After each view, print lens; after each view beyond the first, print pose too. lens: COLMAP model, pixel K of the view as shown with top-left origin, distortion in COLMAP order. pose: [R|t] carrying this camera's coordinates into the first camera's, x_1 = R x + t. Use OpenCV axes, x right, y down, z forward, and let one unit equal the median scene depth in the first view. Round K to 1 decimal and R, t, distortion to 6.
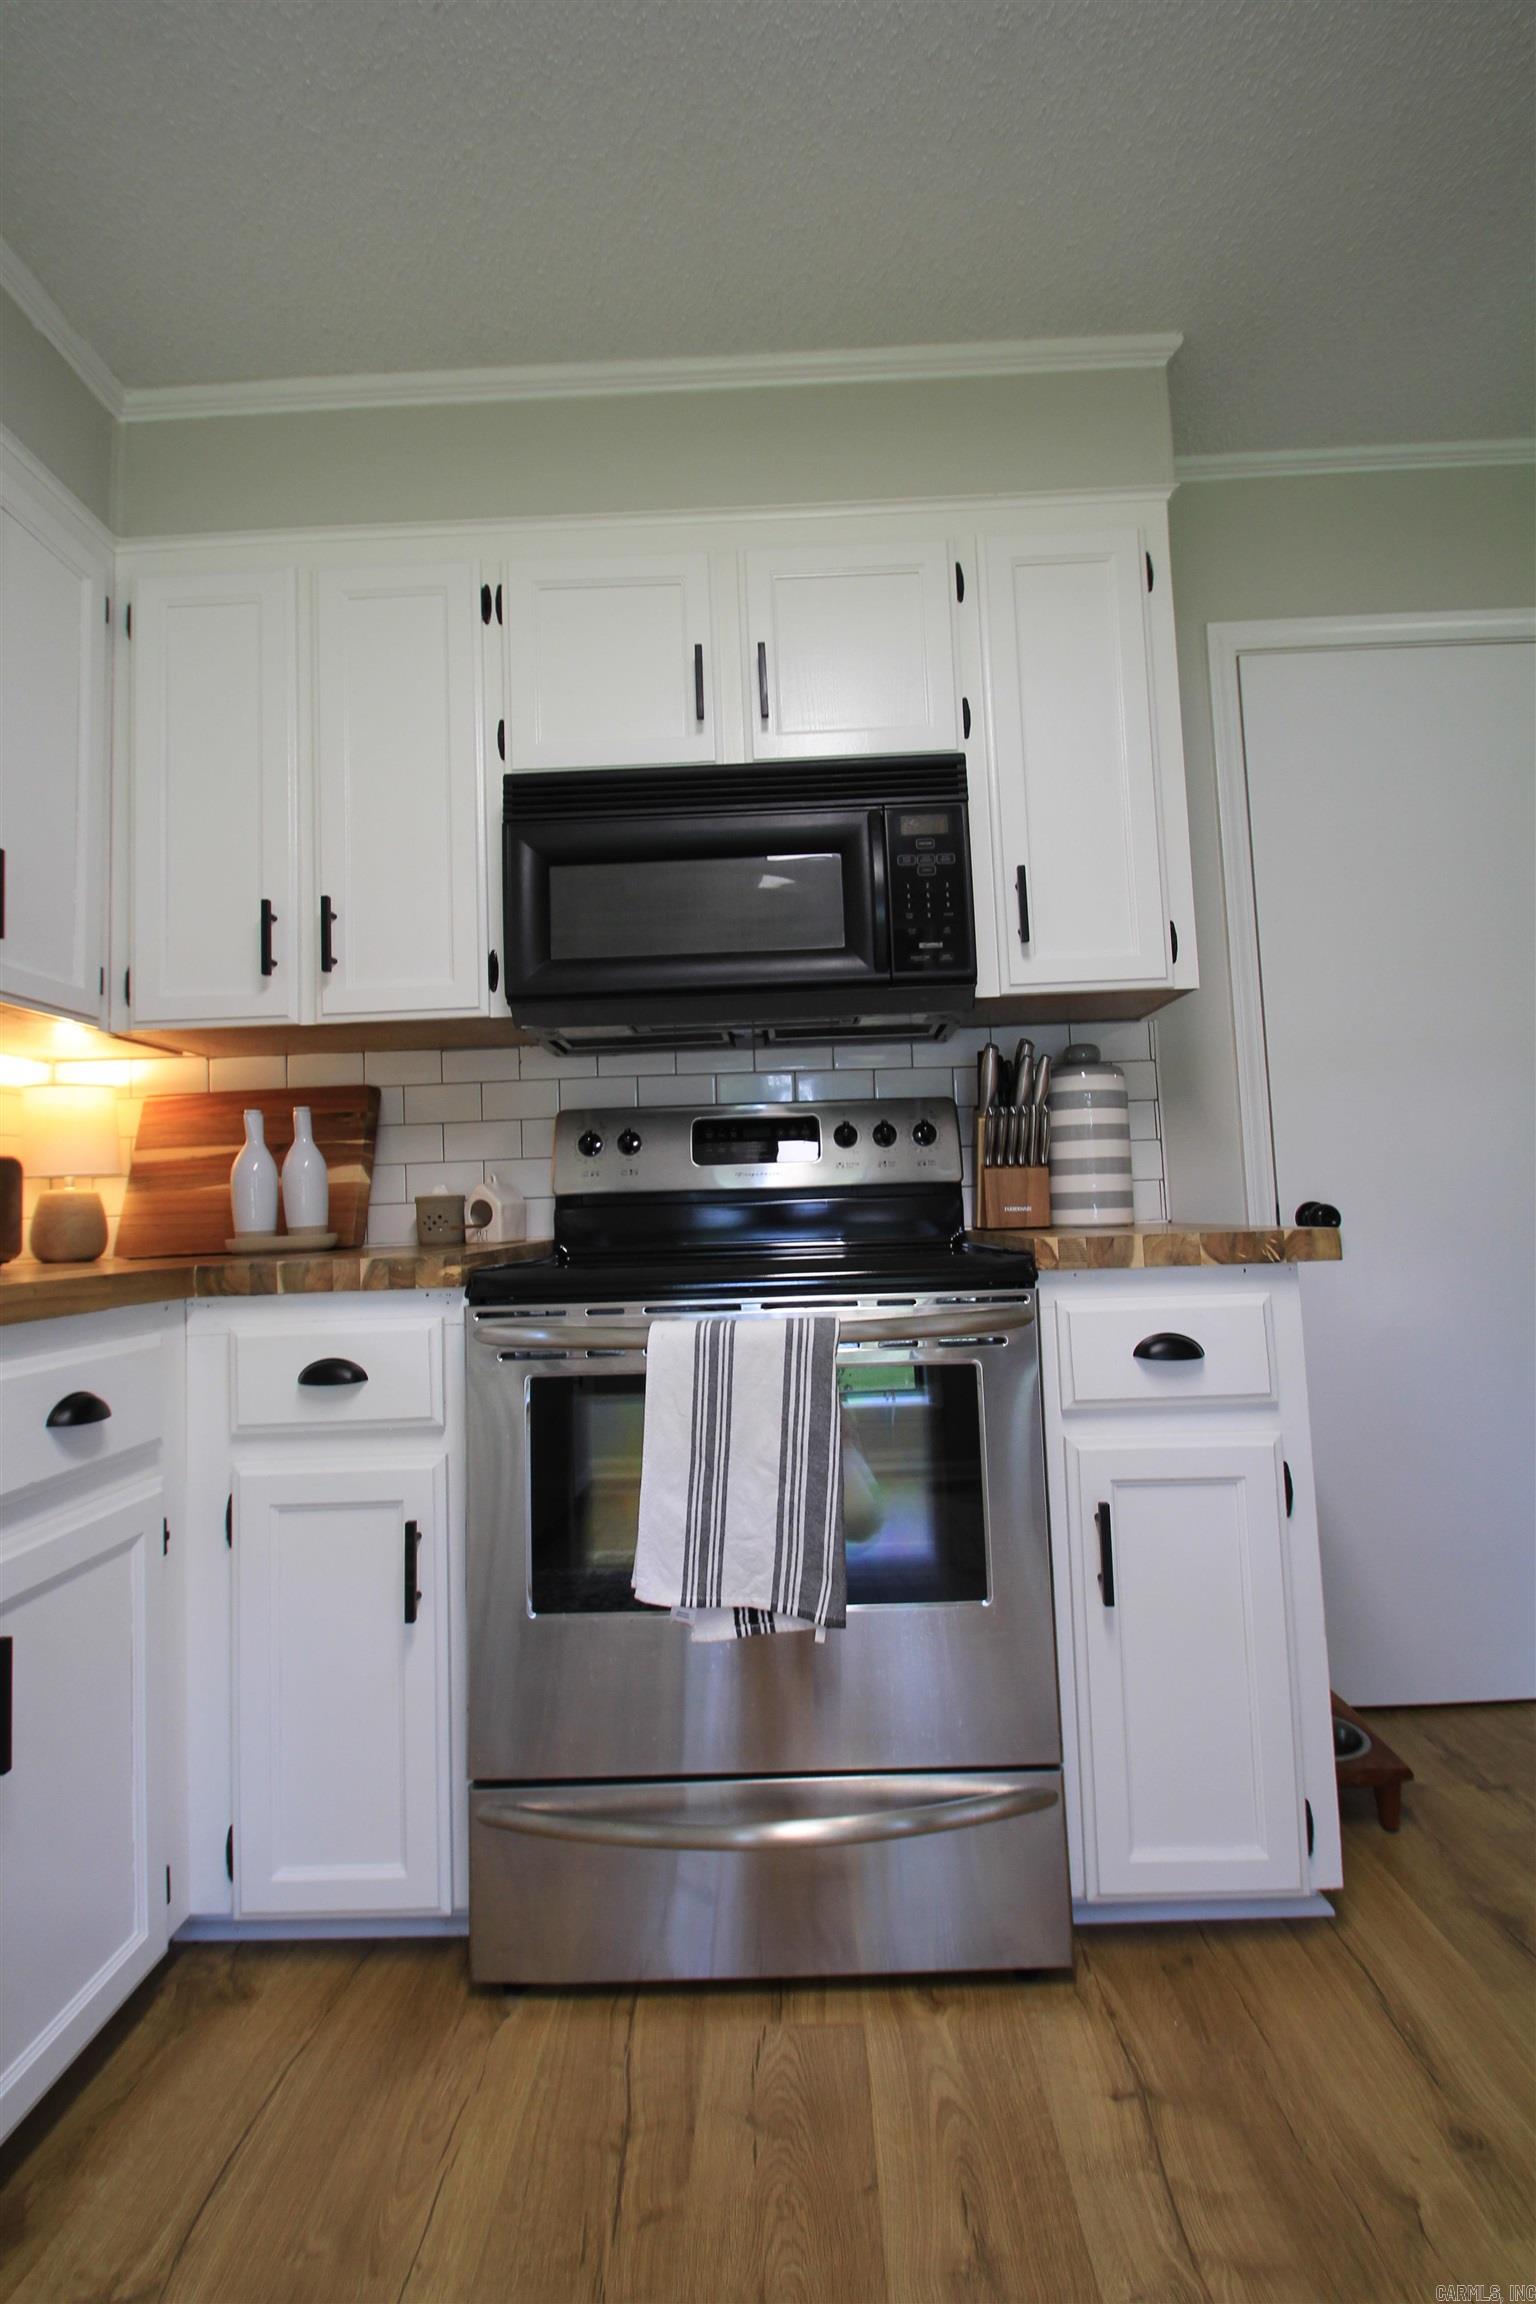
lens RADIAL K [[1067.5, 0, 774.1], [0, 1067.5, 1128.6], [0, 0, 1]] dist [0.010742, -0.016378]
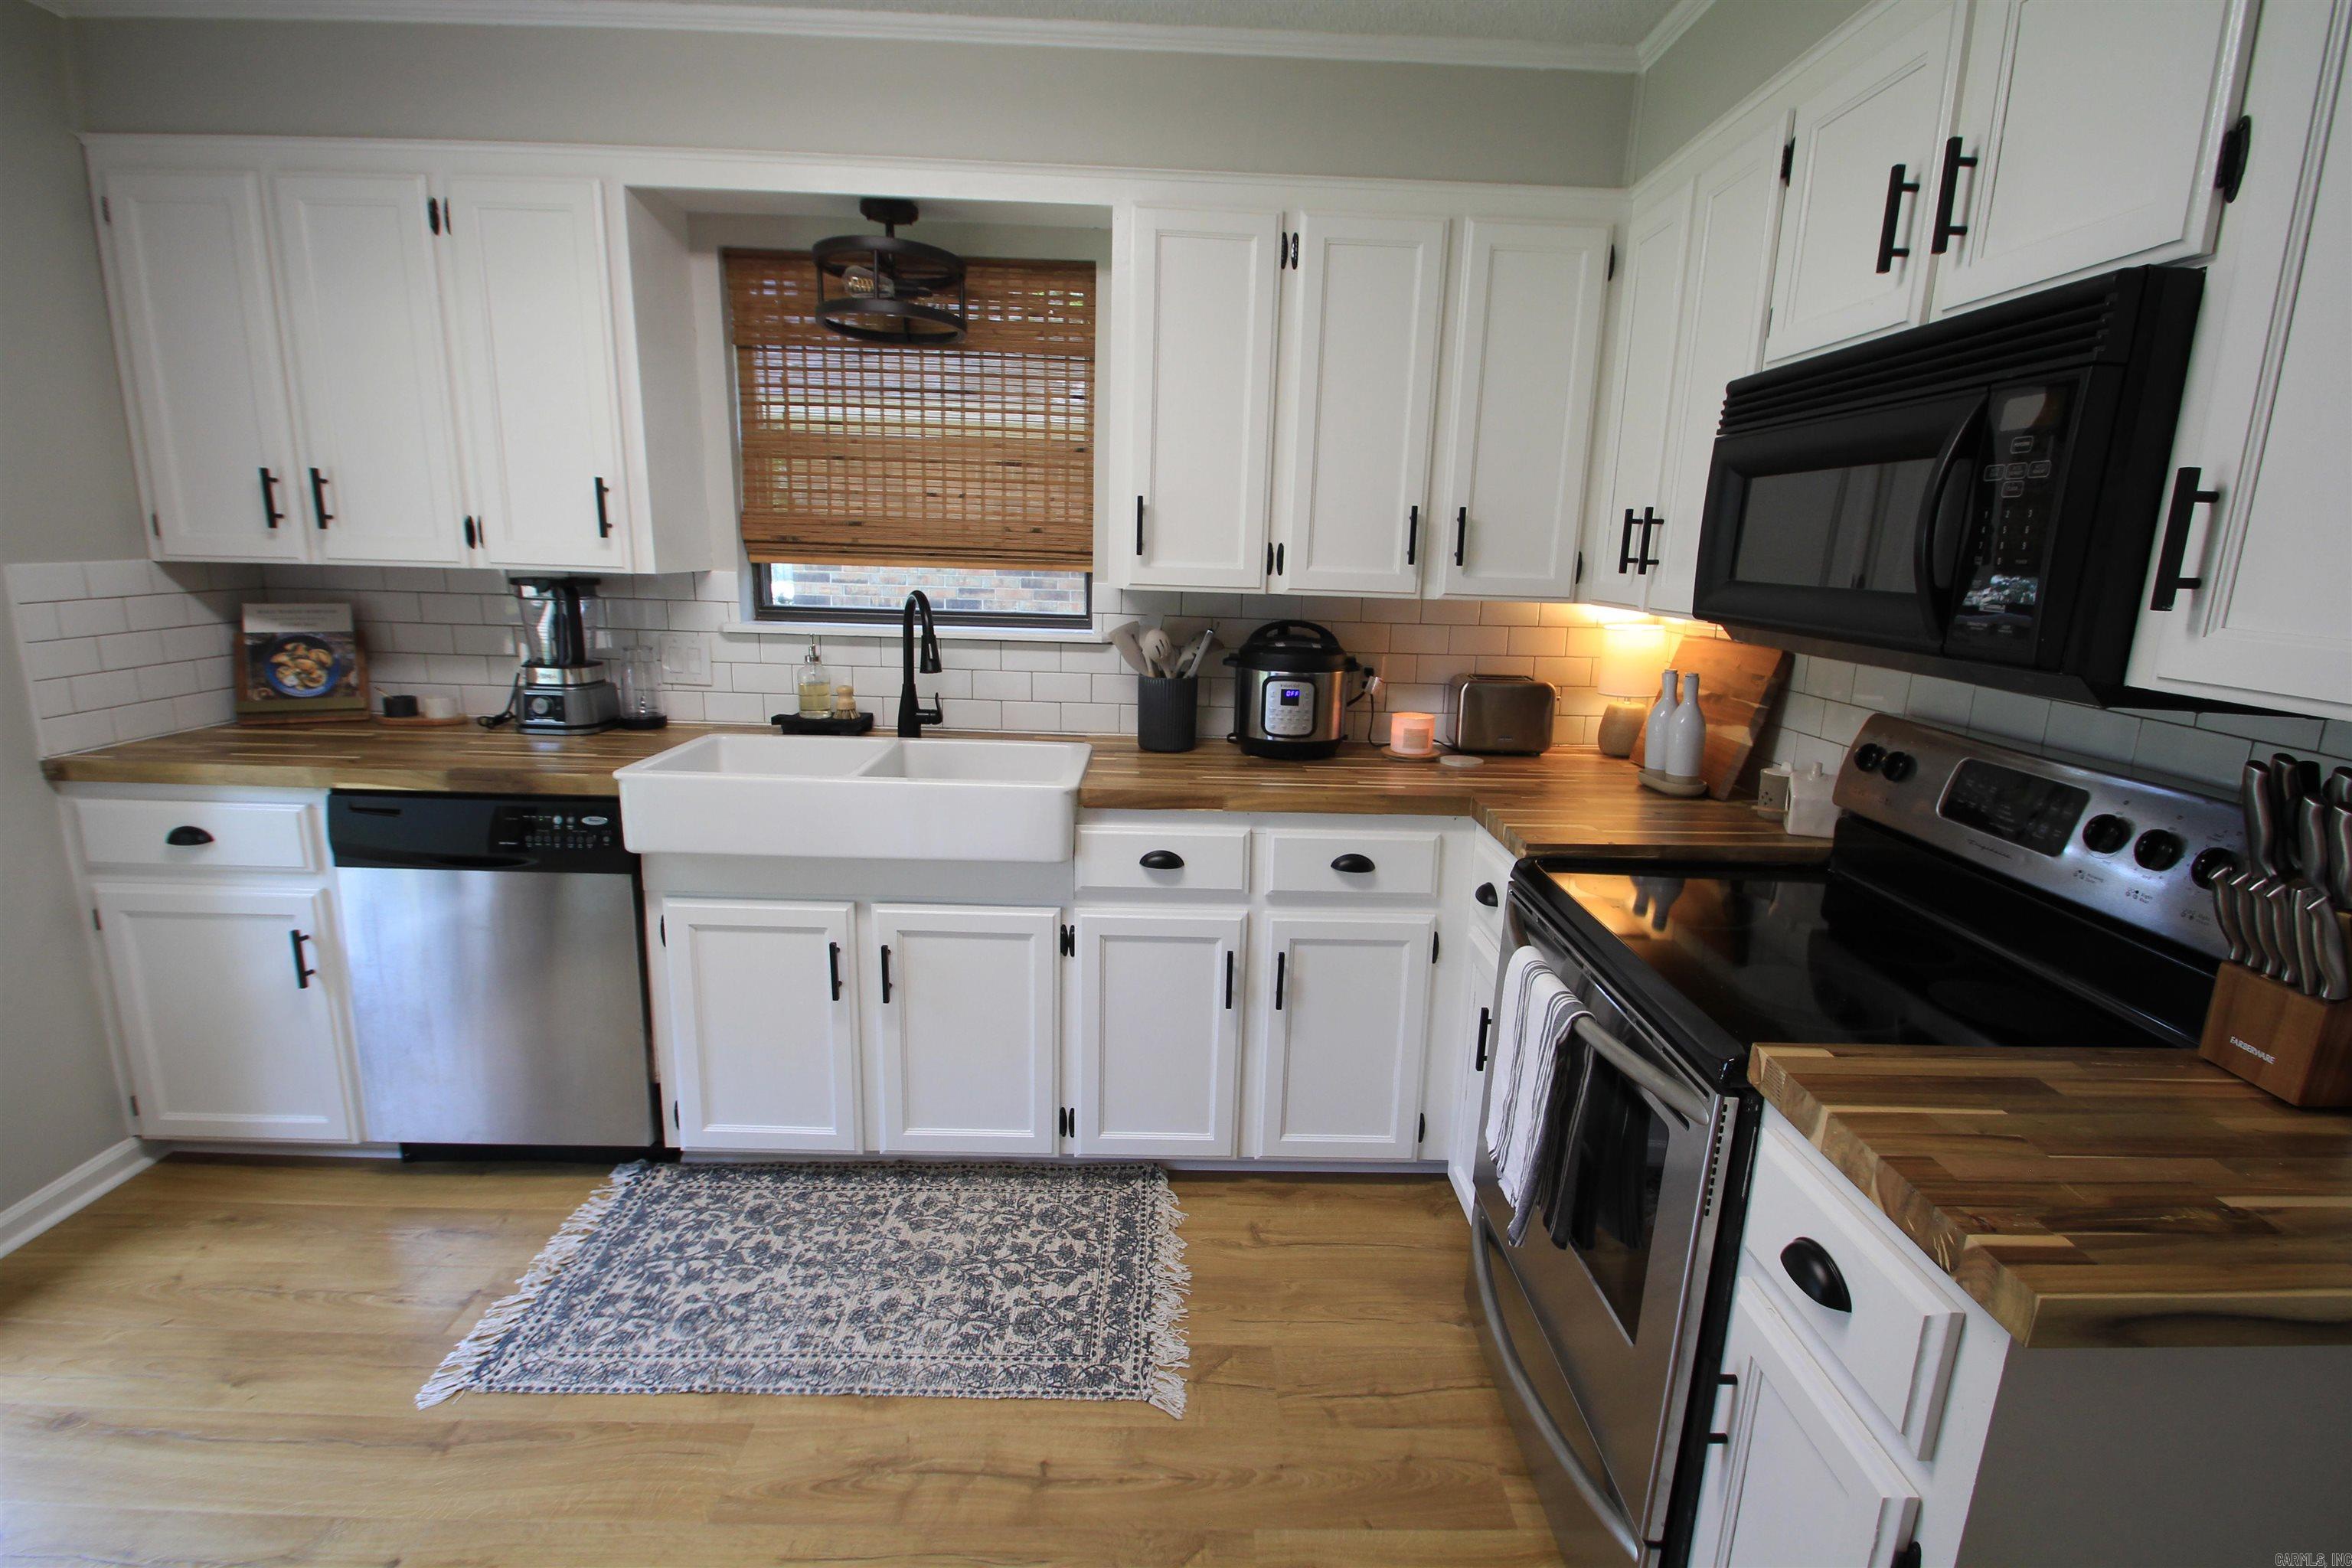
lens RADIAL K [[1092.6, 0, 1204.2], [0, 1092.6, 791.5], [0, 0, 1]] dist [0.015290, -0.016414]
pose [[0.040063, 0.261768, -0.964299, 0.908005], [0.042563, 0.963751, 0.263387, -0.291932], [0.998290, -0.051595, 0.027469, 0.542441]]
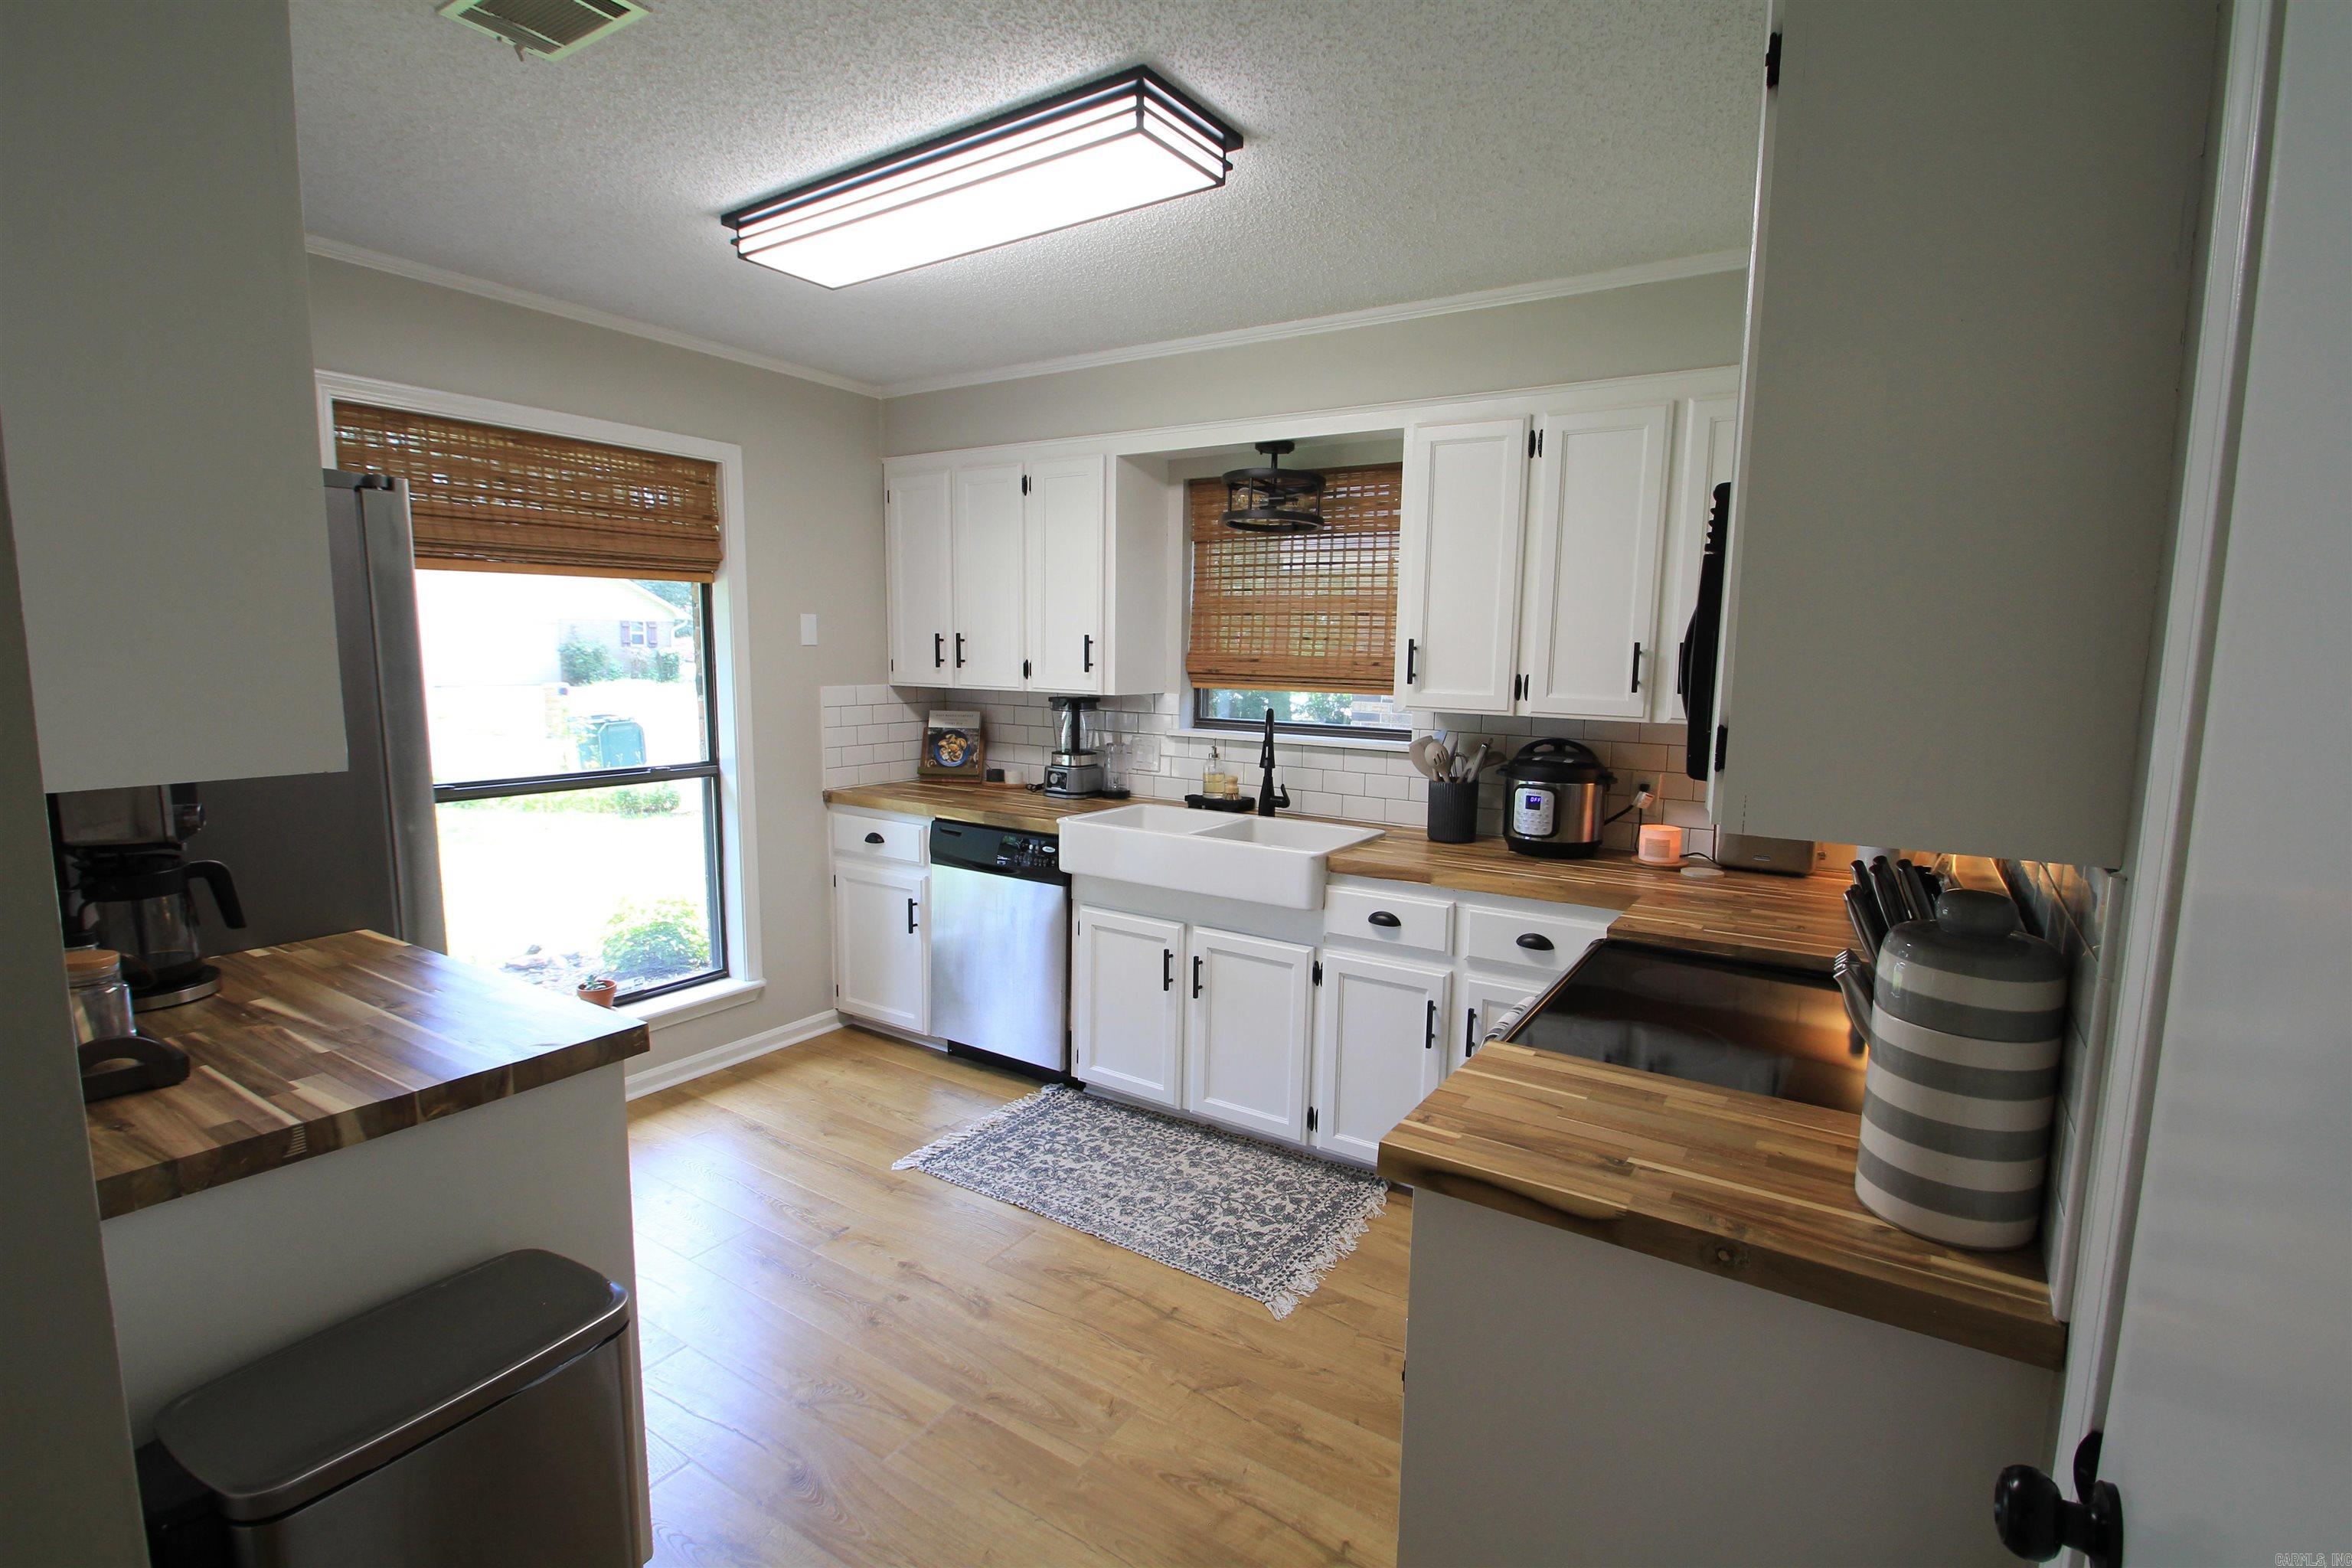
lens RADIAL K [[1092.6, 0, 1204.2], [0, 1092.6, 791.5], [0, 0, 1]] dist [0.015290, -0.016414]
pose [[-0.519194, 0.142026, -0.842773, 1.228666], [0.066725, 0.989822, 0.125701, -0.291582], [0.852048, 0.009029, -0.523387, 1.252893]]
